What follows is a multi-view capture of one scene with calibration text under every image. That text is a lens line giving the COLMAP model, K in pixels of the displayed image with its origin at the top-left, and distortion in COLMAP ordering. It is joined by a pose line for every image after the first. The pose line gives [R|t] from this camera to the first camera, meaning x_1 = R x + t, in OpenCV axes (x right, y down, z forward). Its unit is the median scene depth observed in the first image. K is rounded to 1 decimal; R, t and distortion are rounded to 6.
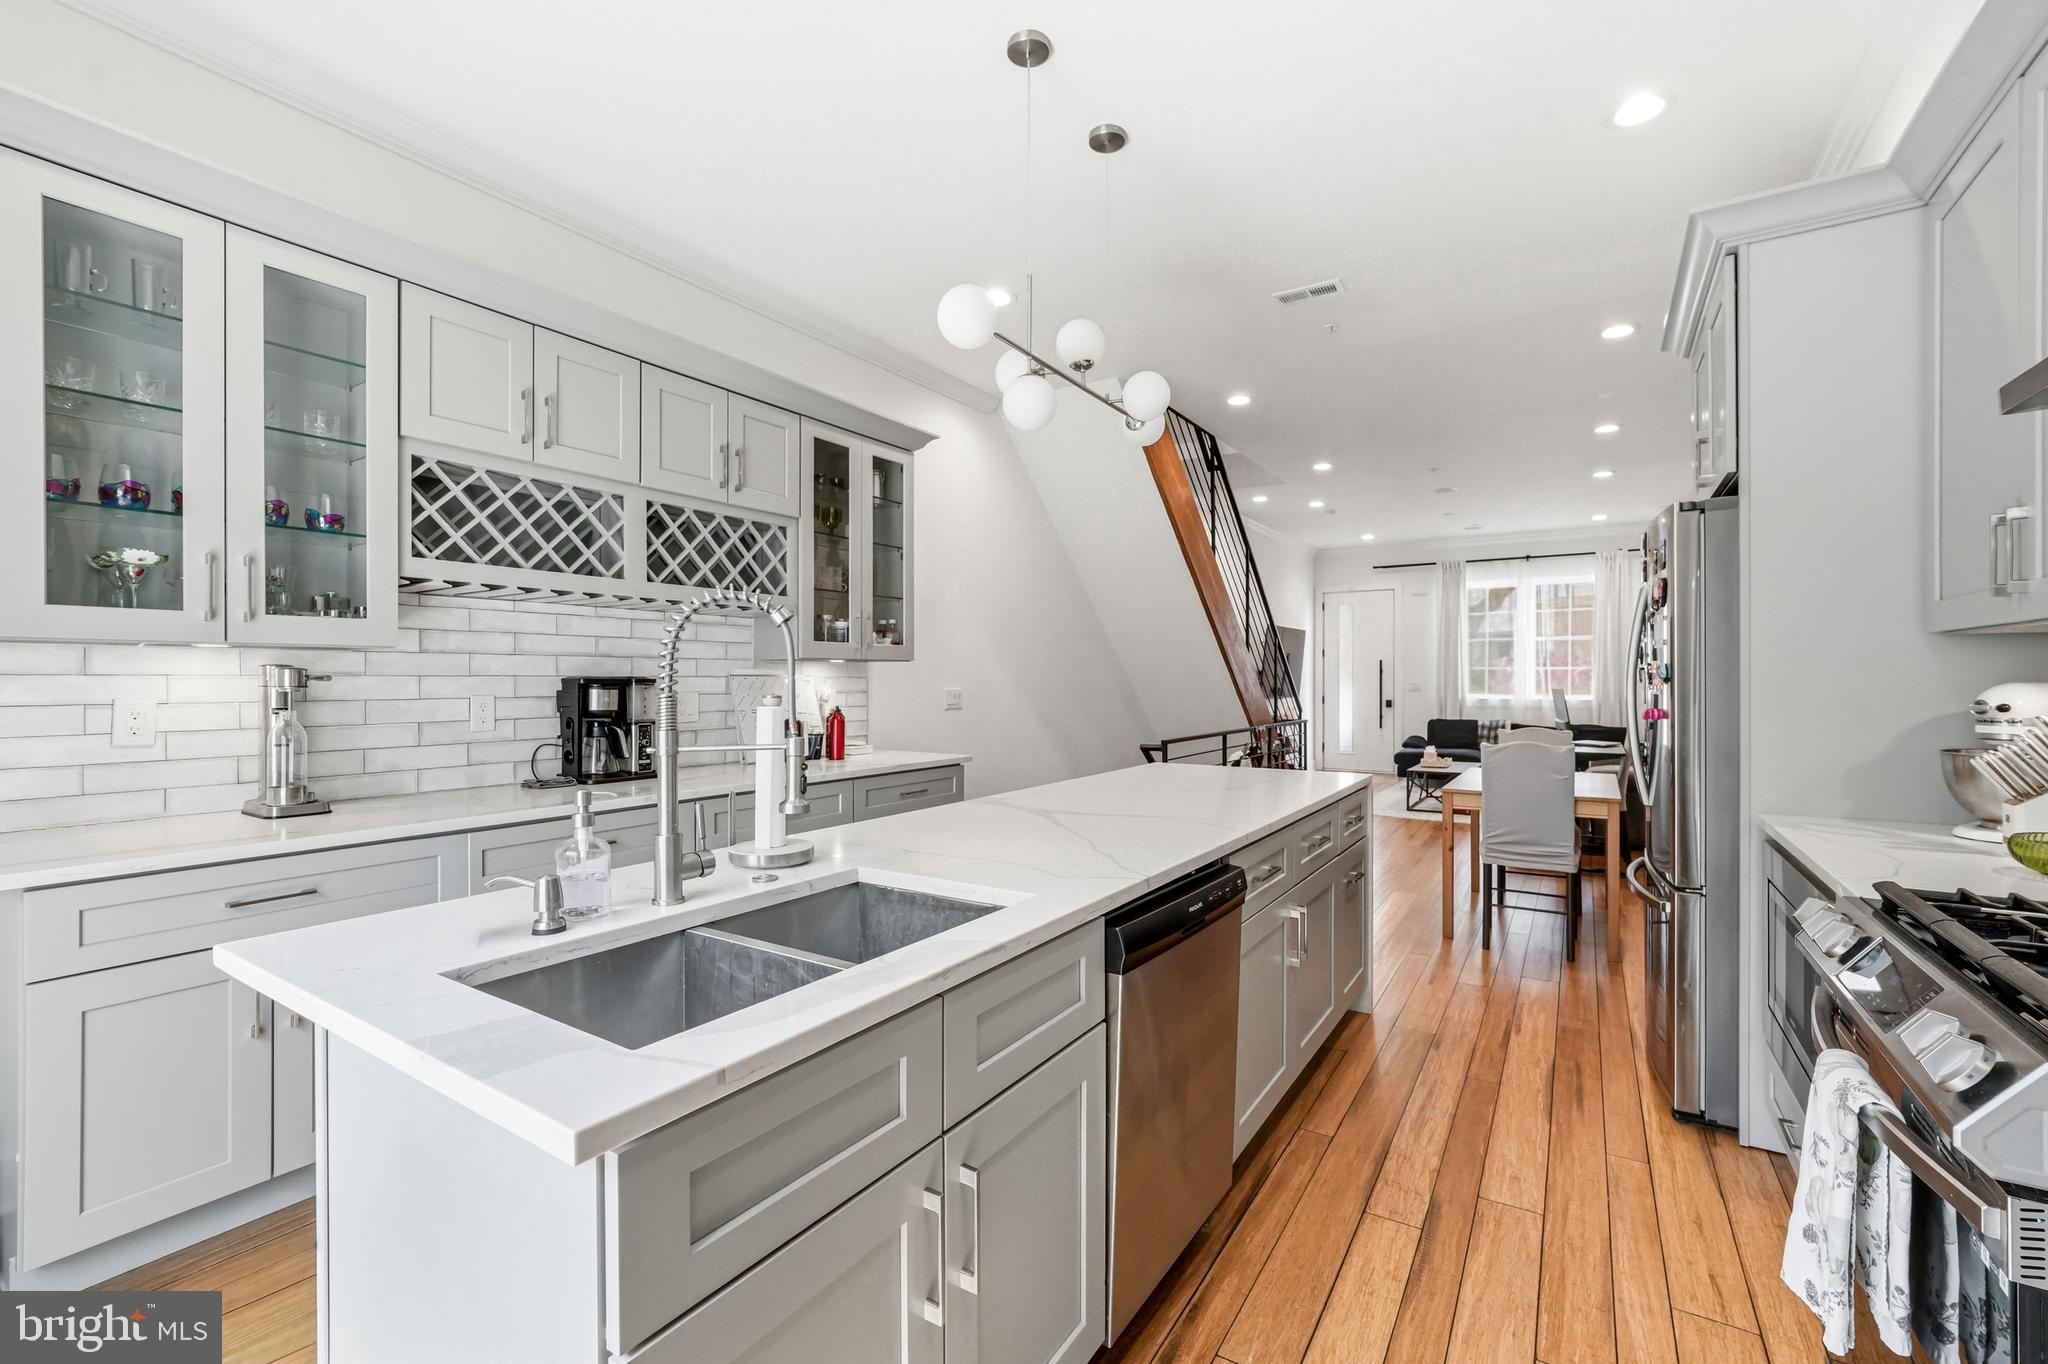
lens RADIAL K [[863.9, 0, 1034.8], [0, 863.9, 685.8], [0, 0, 1]] dist [-0.019364, 0.004468]
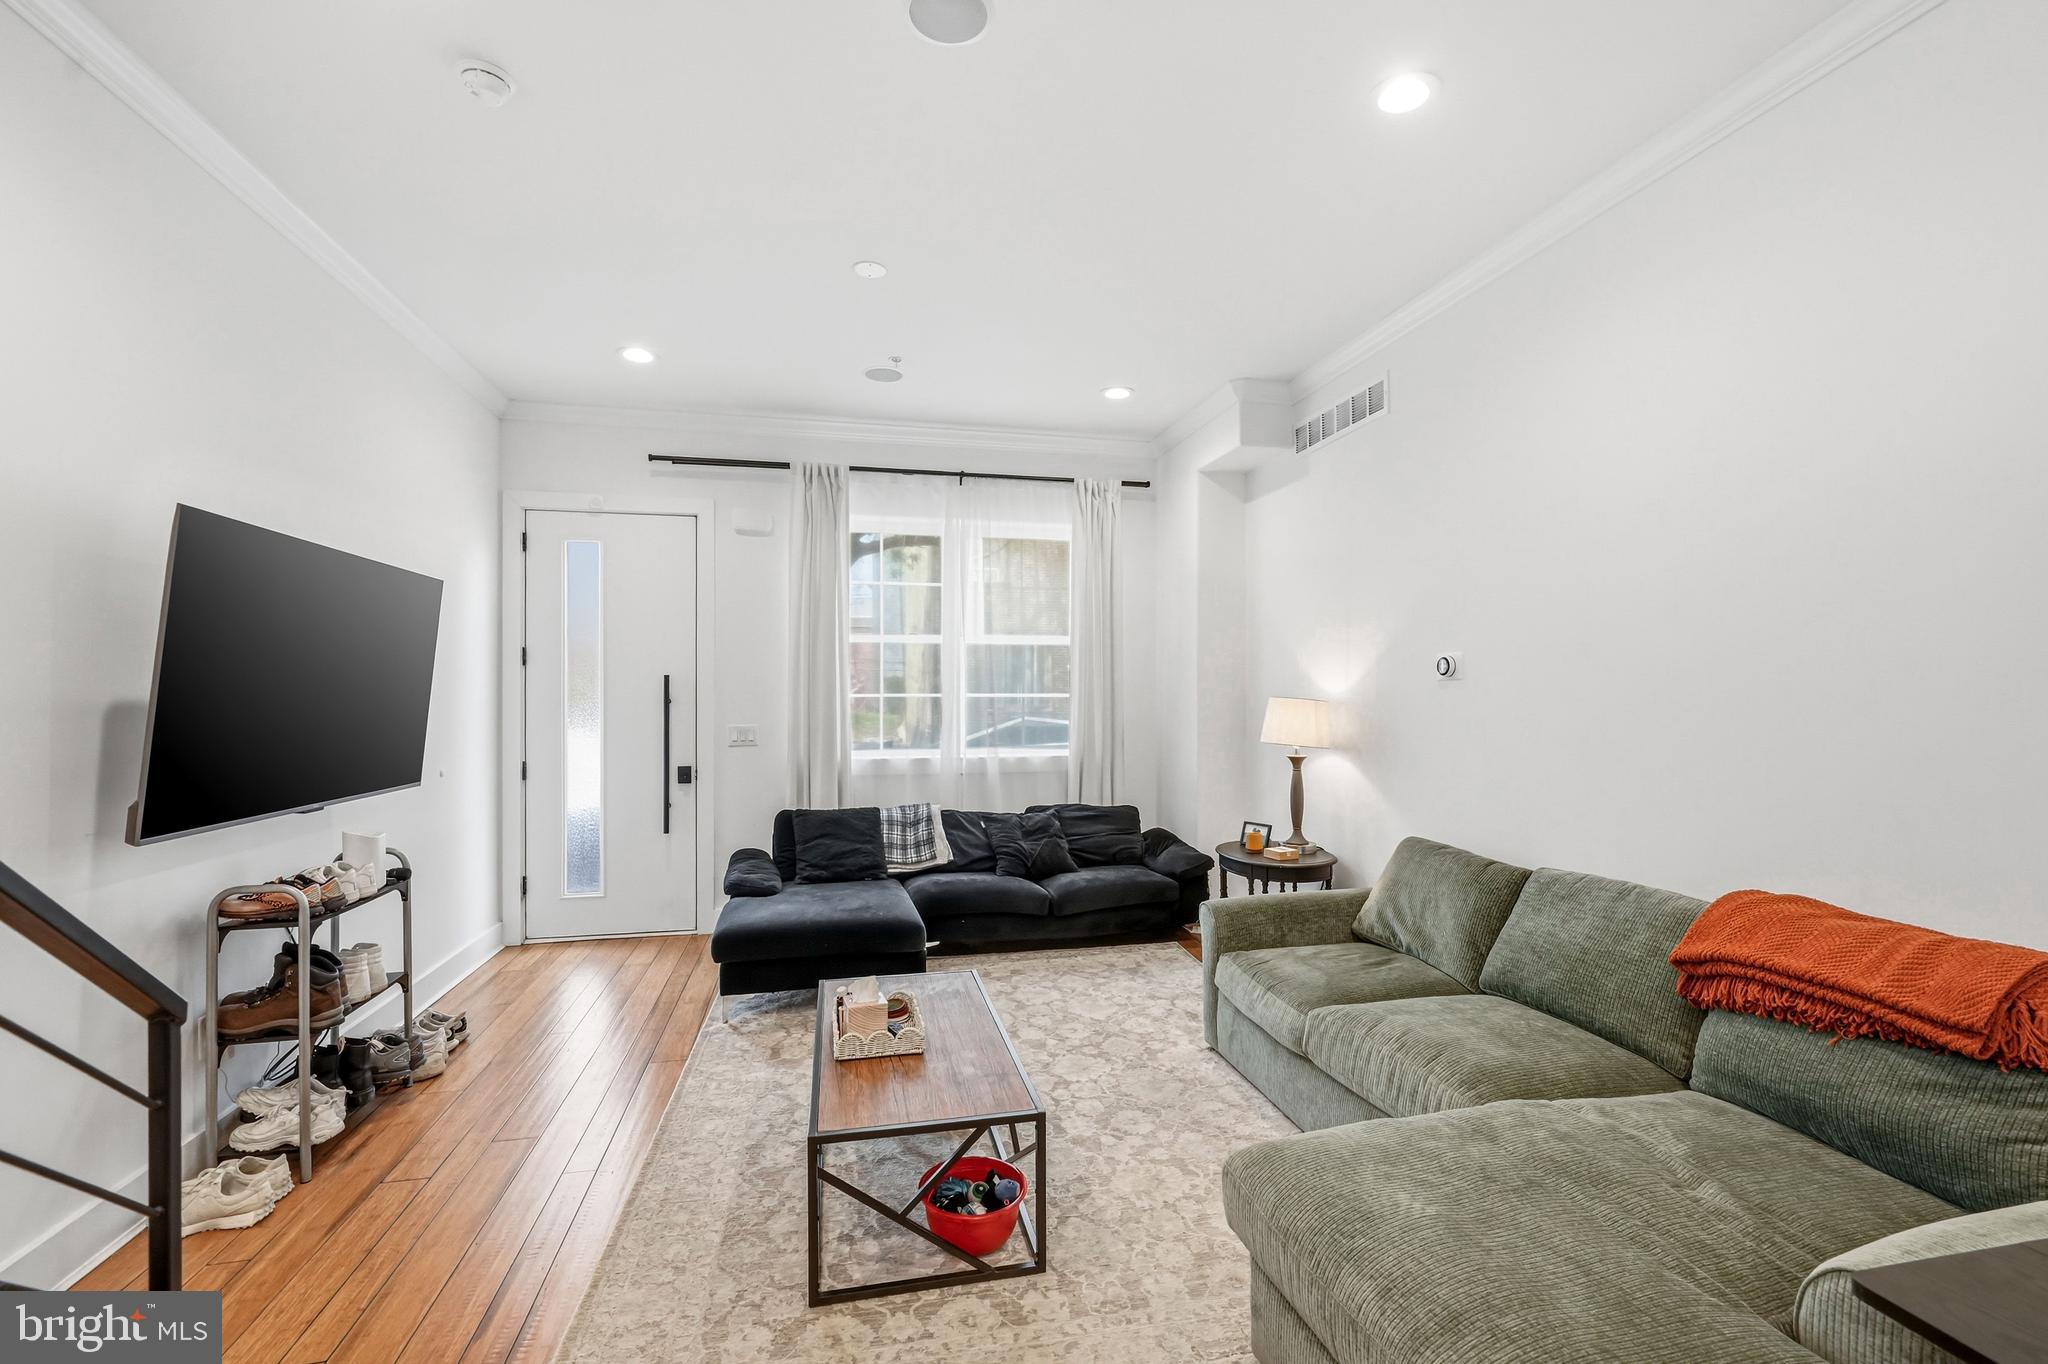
lens RADIAL K [[863.9, 0, 1033.3], [0, 863.9, 688.0], [0, 0, 1]] dist [-0.019364, 0.004468]
pose [[0.702559, 0.006224, 0.711599, 0.857254], [0.001882, 0.999942, -0.010604, -0.068743], [-0.711623, 0.008789, 0.702506, 2.168230]]
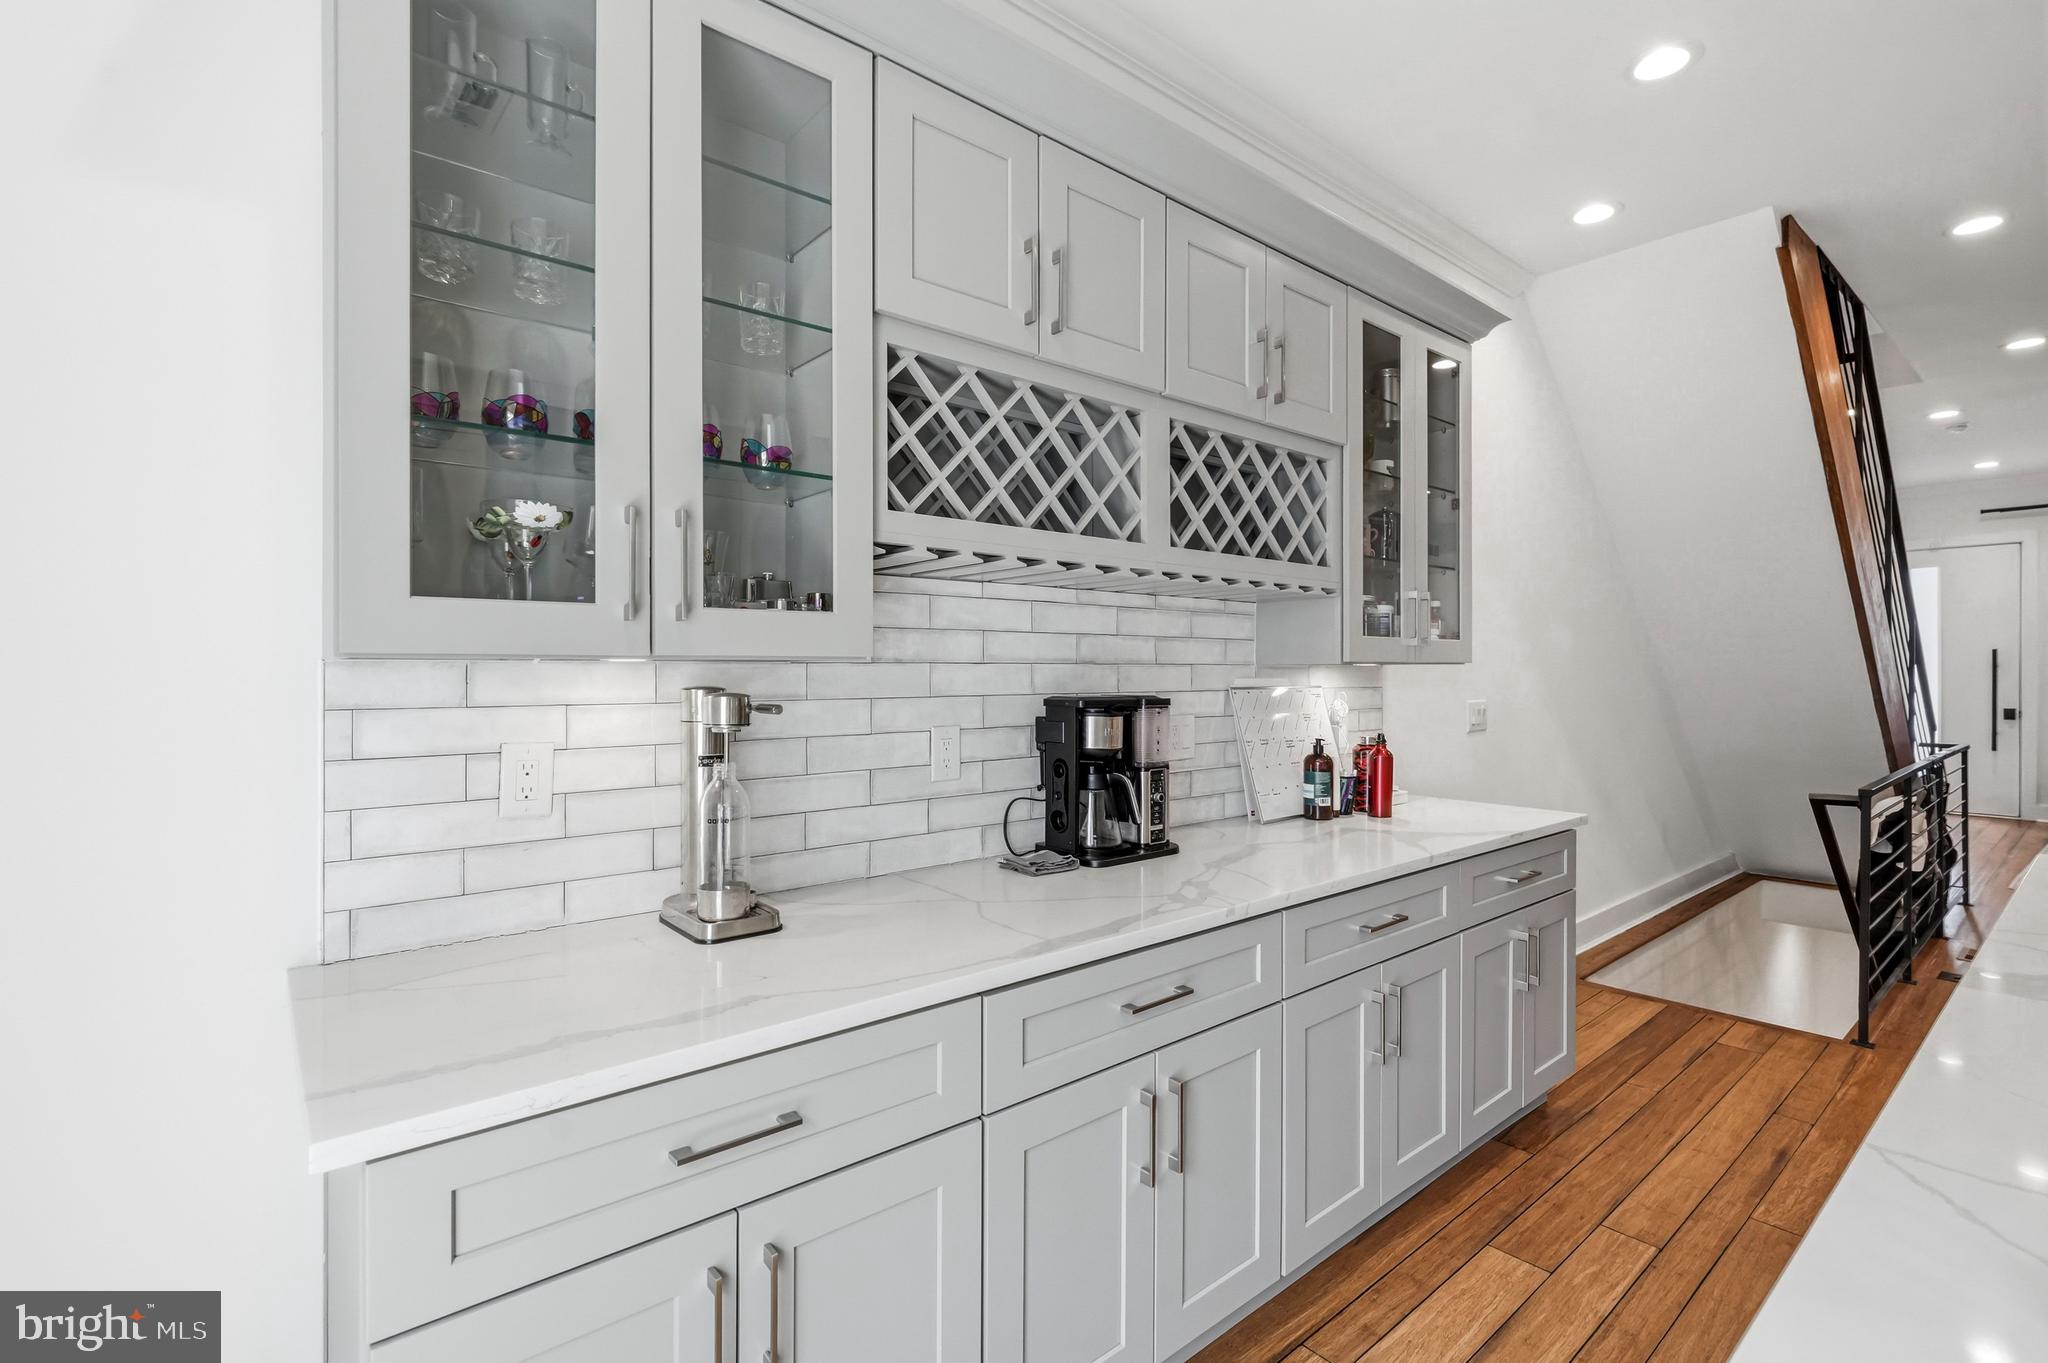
lens RADIAL K [[926.1, 0, 1022.7], [0, 926.1, 675.8], [0, 0, 1]] dist [-0.009351, 0.003855]
pose [[0.951730, 0.002653, -0.306925, -0.366983], [-0.002652, 0.999996, 0.000420, -0.027718], [0.306925, 0.000414, 0.951734, 0.338484]]
